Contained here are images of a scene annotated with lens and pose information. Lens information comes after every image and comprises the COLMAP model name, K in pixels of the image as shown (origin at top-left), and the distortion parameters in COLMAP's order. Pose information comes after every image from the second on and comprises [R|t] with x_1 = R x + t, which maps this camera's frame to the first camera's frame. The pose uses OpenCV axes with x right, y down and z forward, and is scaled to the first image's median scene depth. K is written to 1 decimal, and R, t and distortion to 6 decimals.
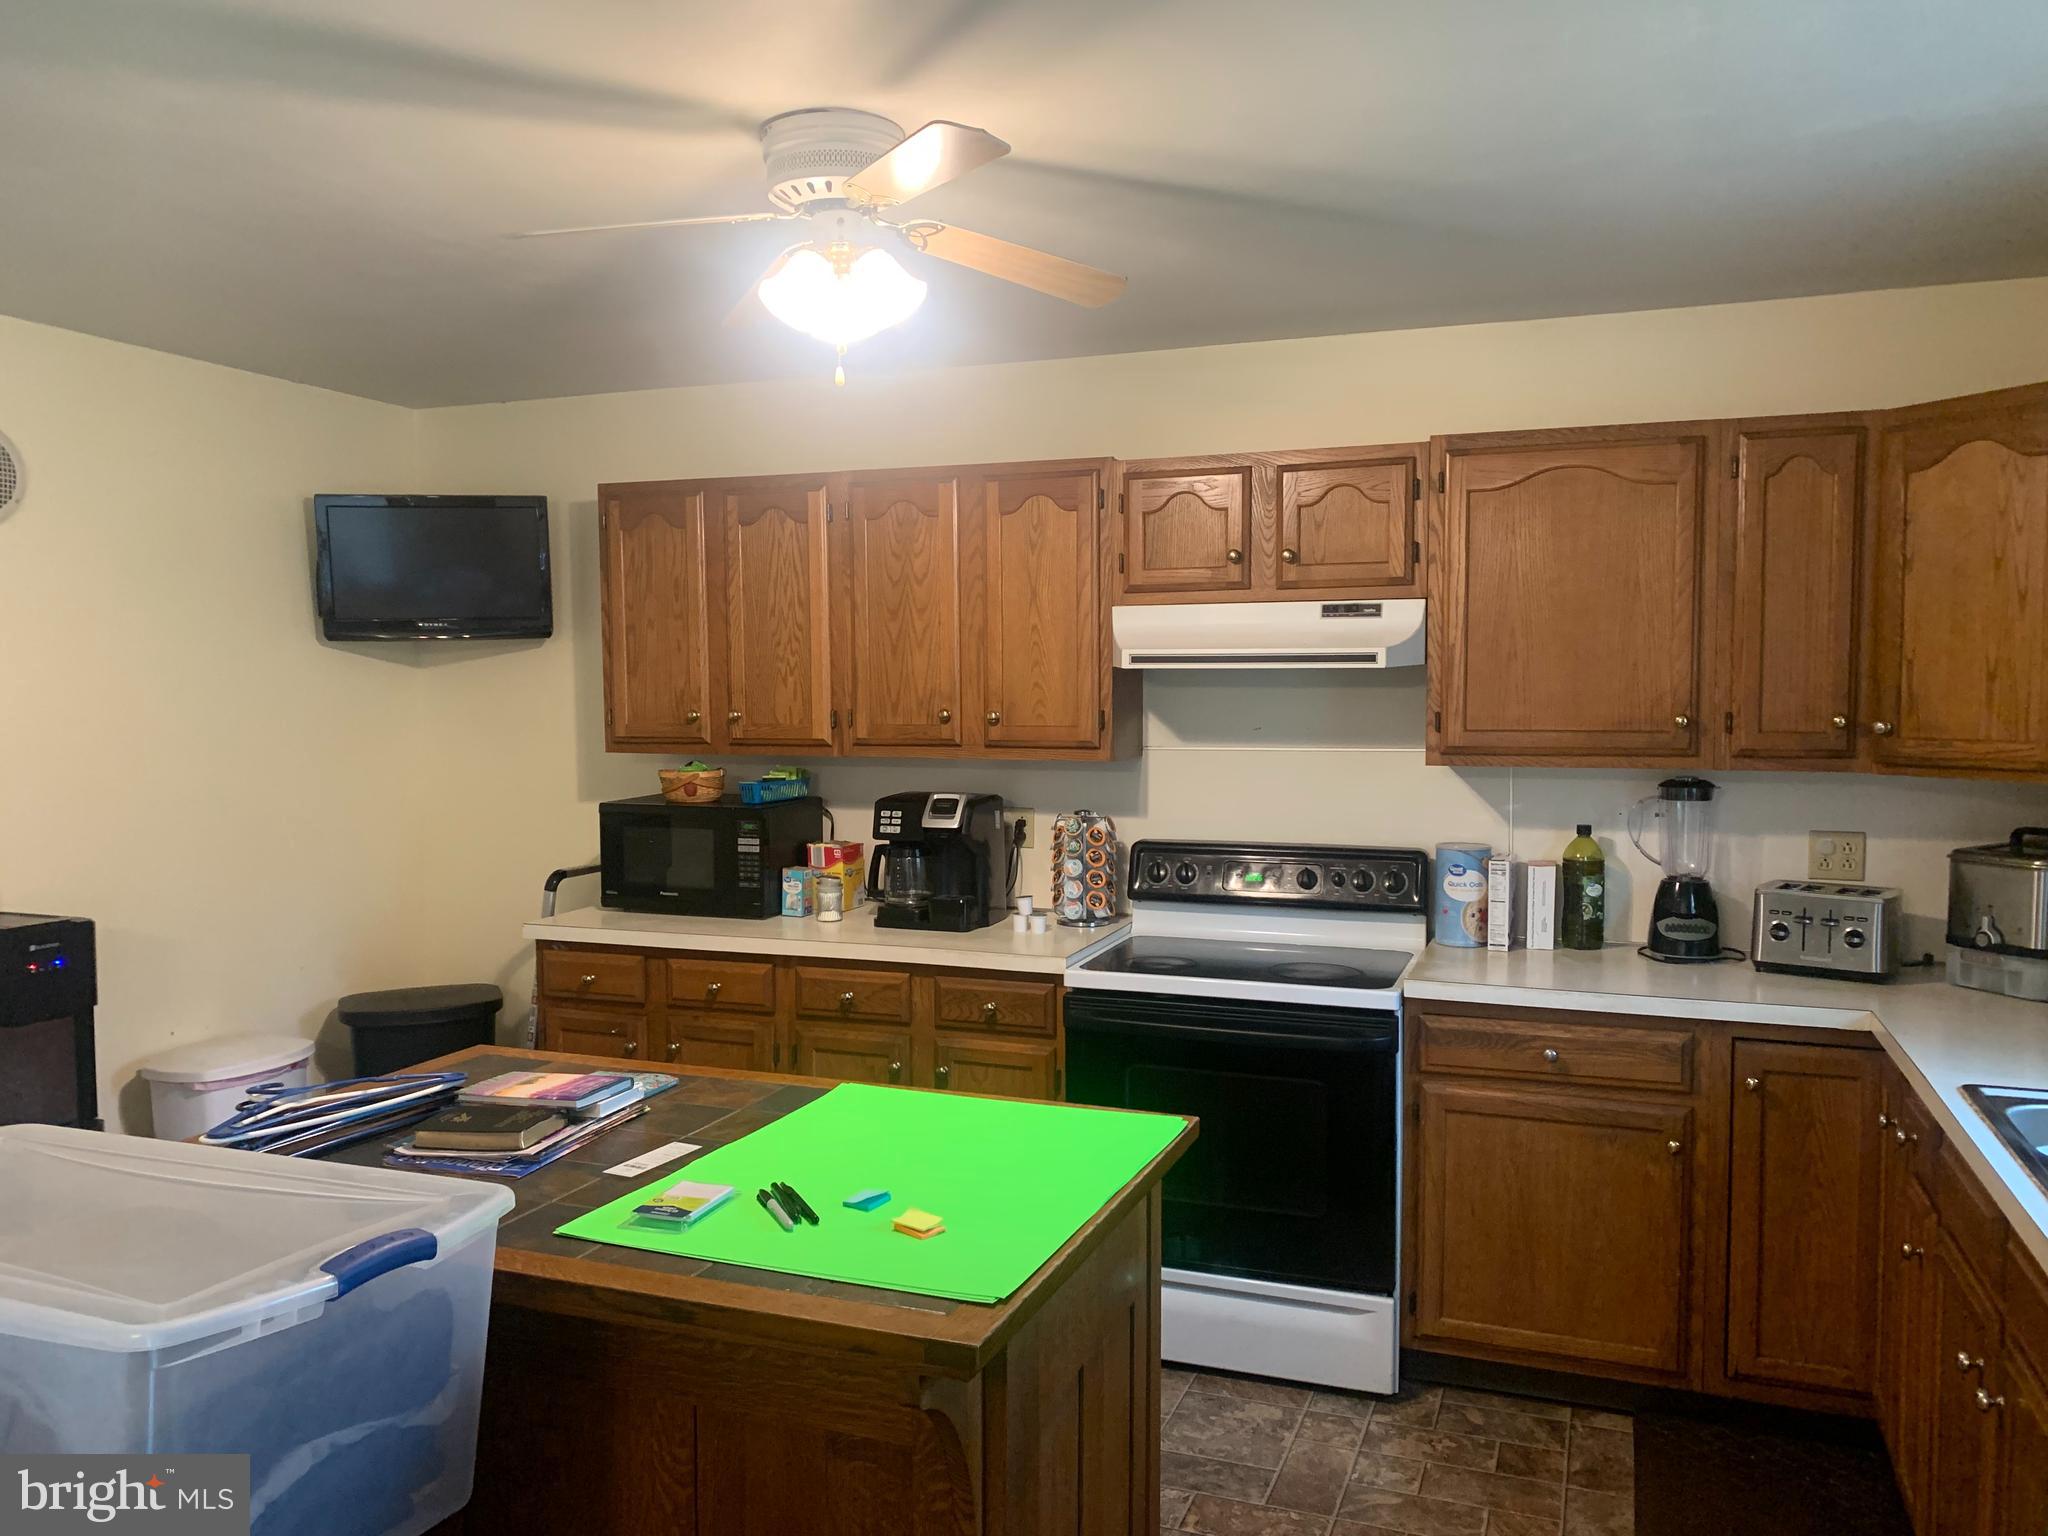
lens RADIAL K [[1567.5, 0, 1024.0], [0, 1567.5, 768.0], [0, 0, 1]] dist [0.083463, -0.131090]
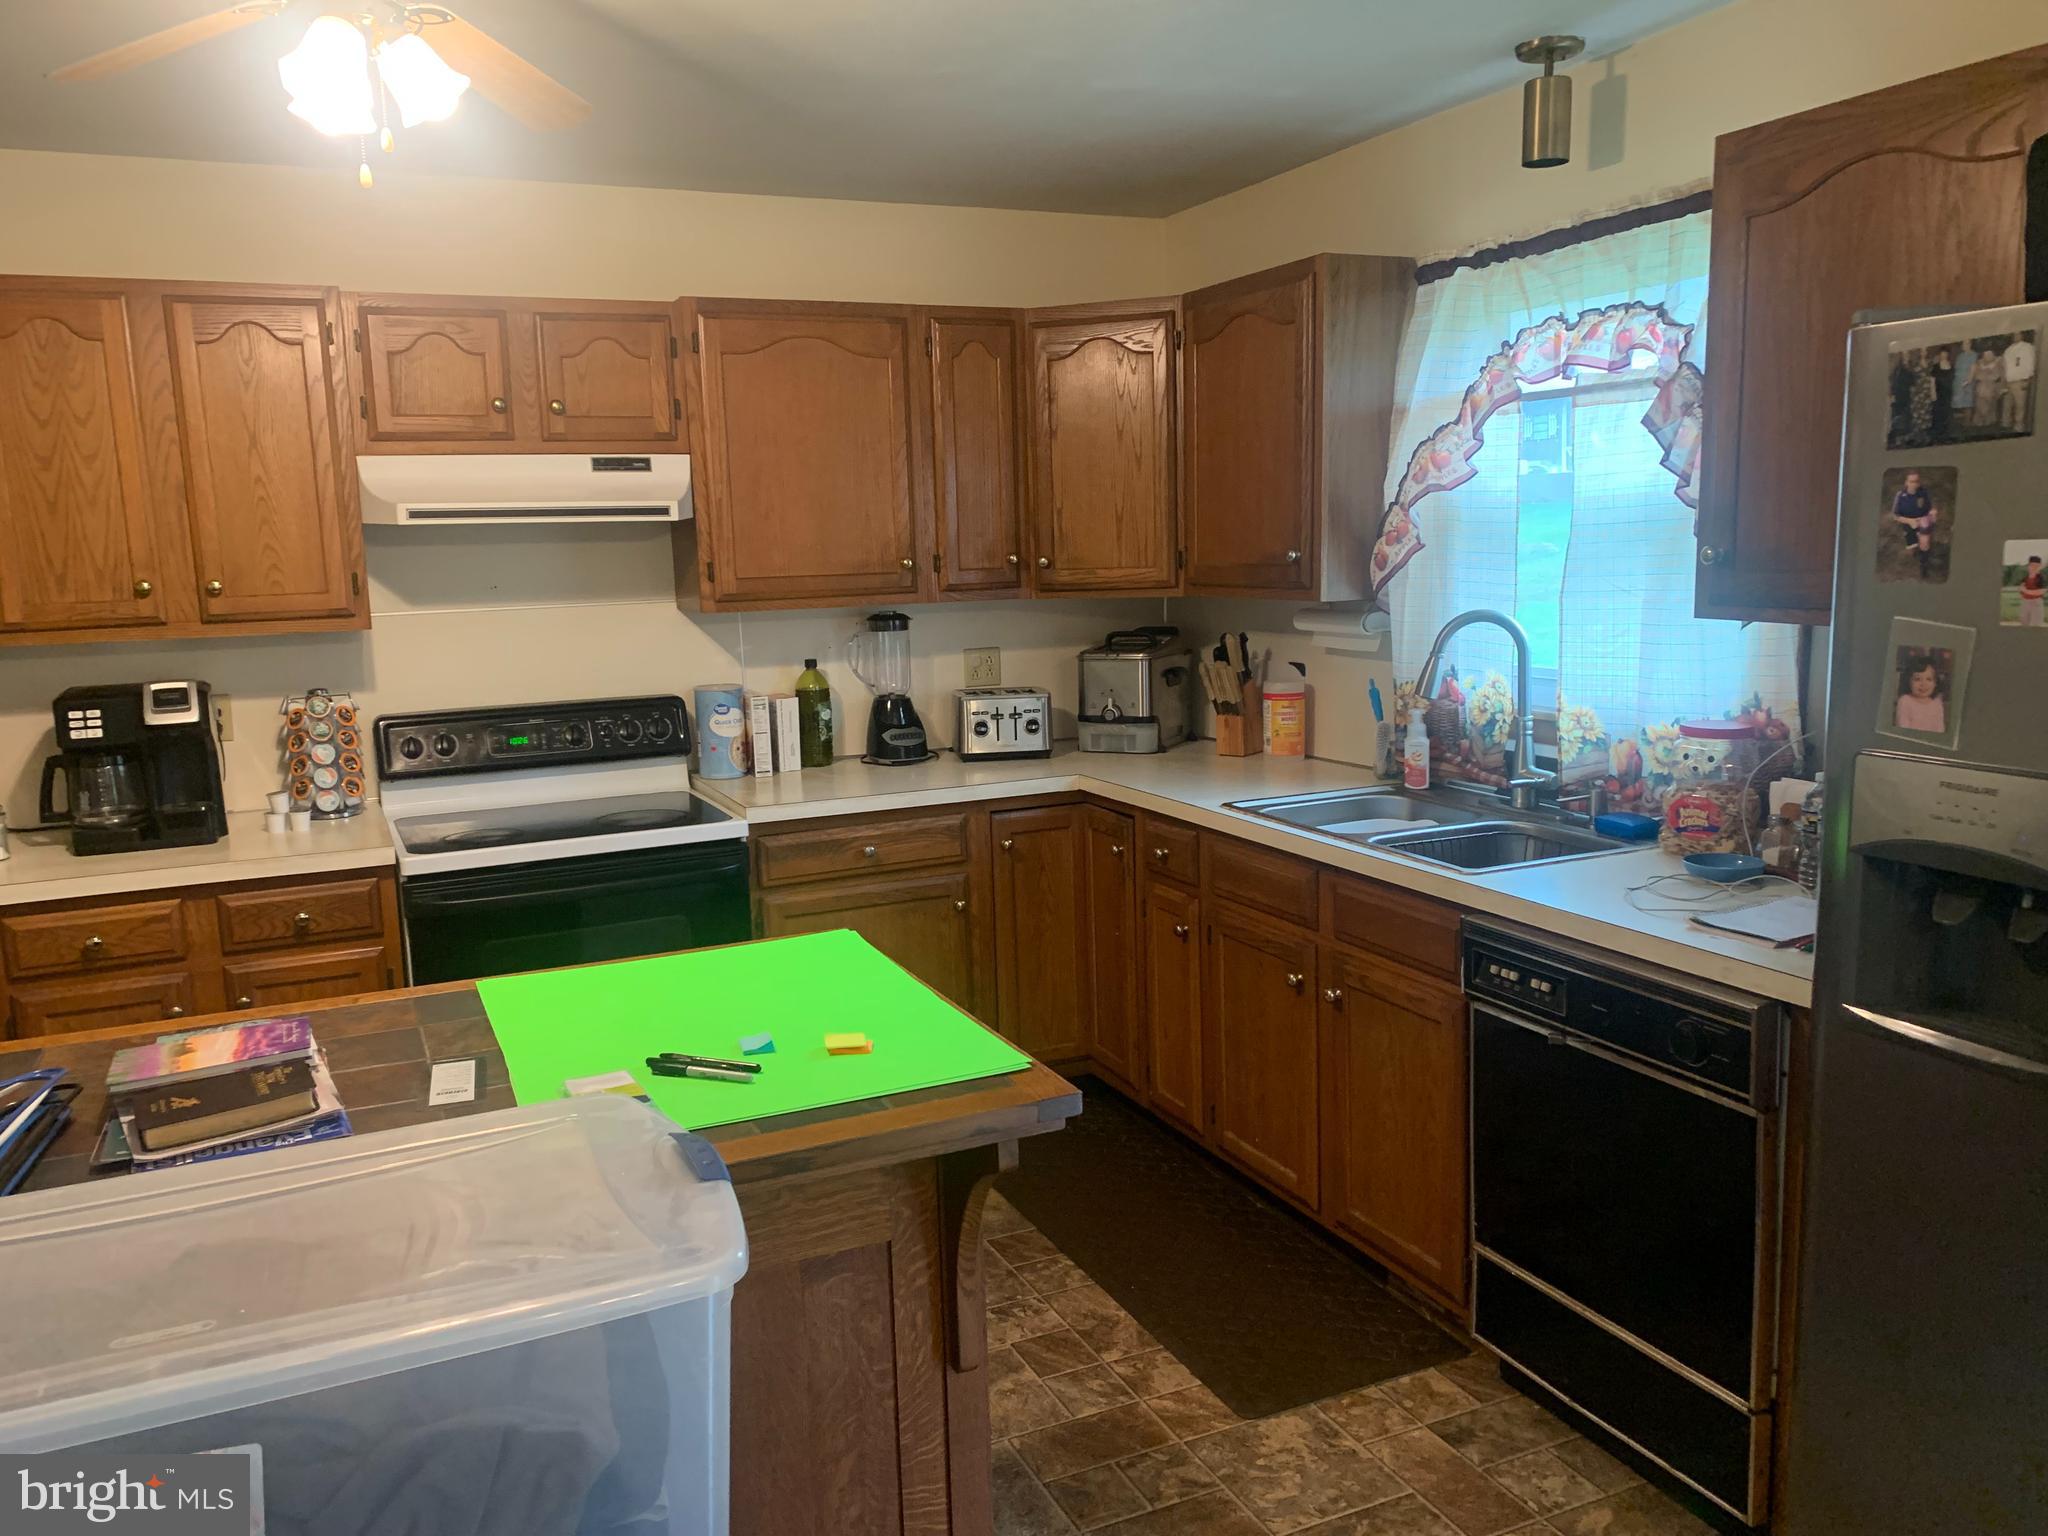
lens RADIAL K [[1560.5, 0, 1009.6], [0, 1560.5, 780.4], [0, 0, 1]] dist [0.125056, -0.194136]
pose [[0.702182, -0.132250, 0.699607, -0.357637], [0.069001, 0.990613, 0.118005, -0.000848], [-0.708646, -0.034587, 0.704716, 0.095869]]
